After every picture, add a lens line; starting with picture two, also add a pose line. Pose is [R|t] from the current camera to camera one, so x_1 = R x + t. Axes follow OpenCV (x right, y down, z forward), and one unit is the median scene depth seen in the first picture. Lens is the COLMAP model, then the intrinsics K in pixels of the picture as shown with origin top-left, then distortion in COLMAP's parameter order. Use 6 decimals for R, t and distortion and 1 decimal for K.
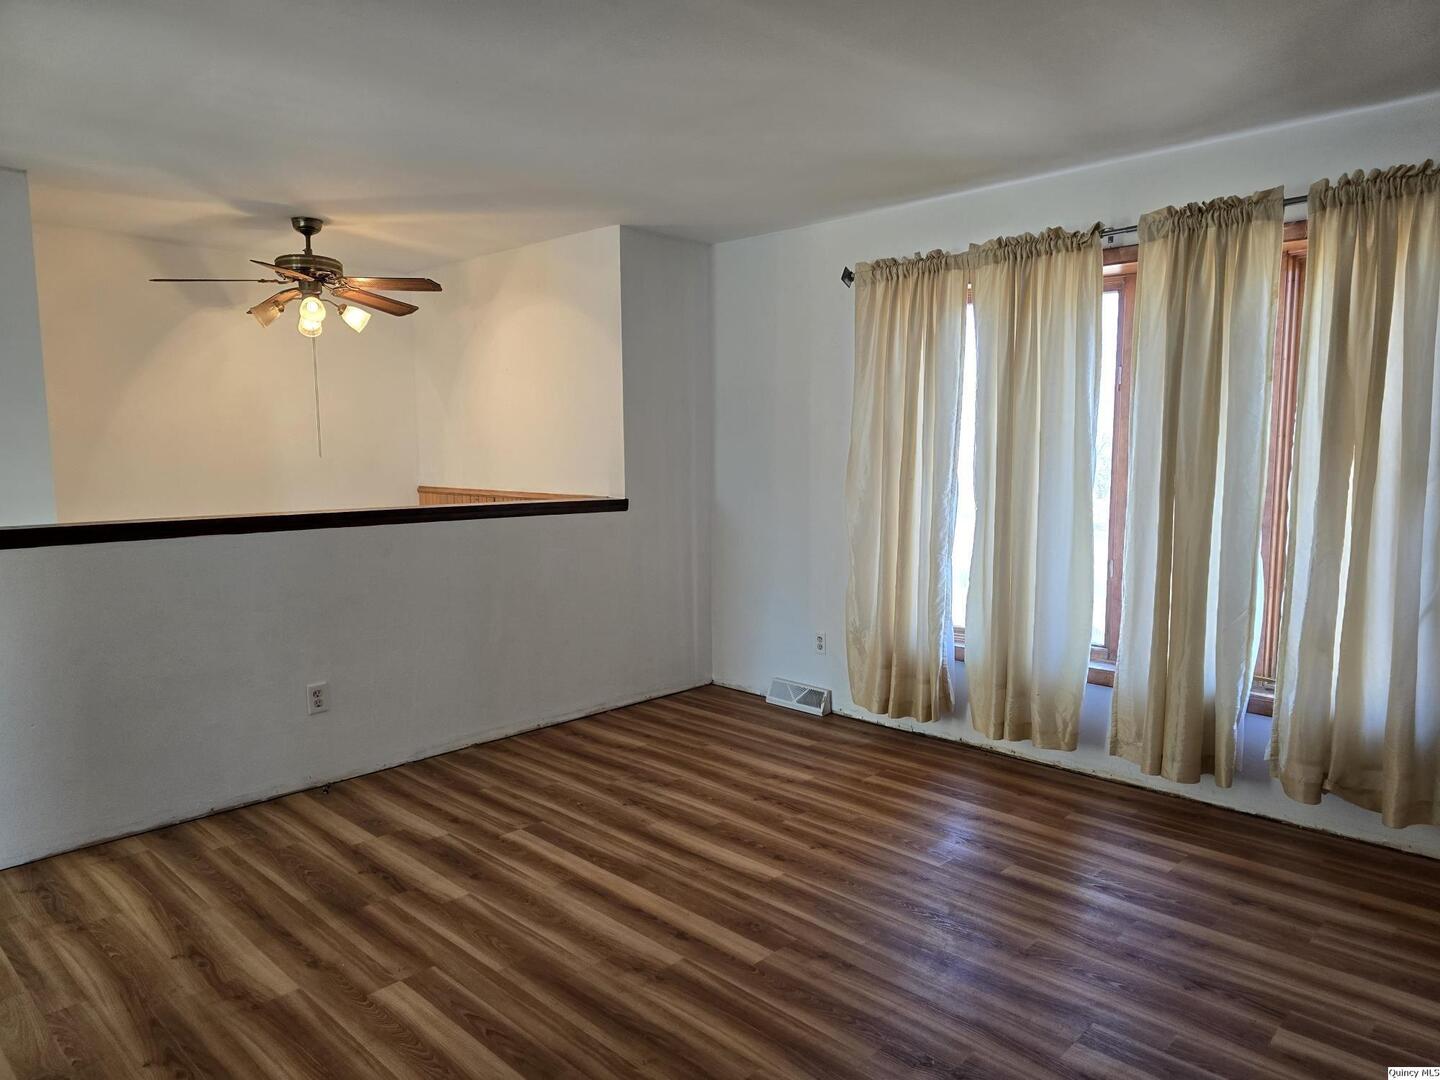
lens RADIAL K [[959.5, 0, 722.6], [0, 959.5, 530.4], [0, 0, 1]] dist [0.086421, -0.066400]
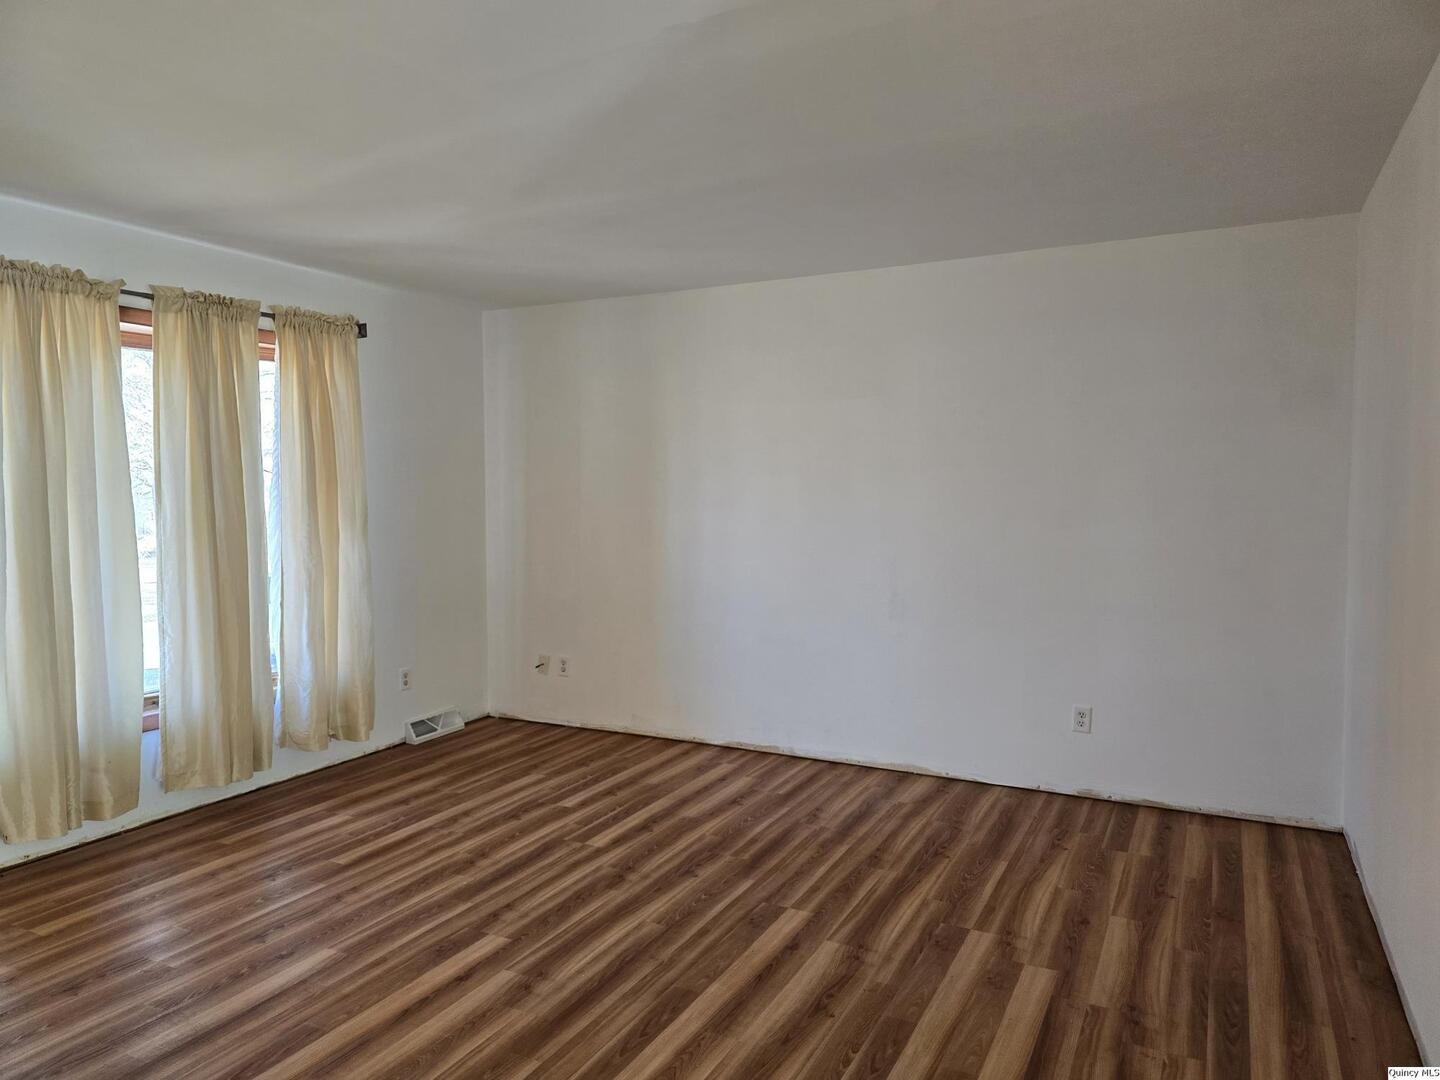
lens RADIAL K [[959.5, 0, 722.6], [0, 959.5, 530.4], [0, 0, 1]] dist [0.086421, -0.066400]
pose [[-0.279438, -0.034879, 0.959530, -0.843843], [0.093073, 0.993650, 0.063224, -0.065769], [-0.955642, 0.106973, -0.274418, 0.762249]]
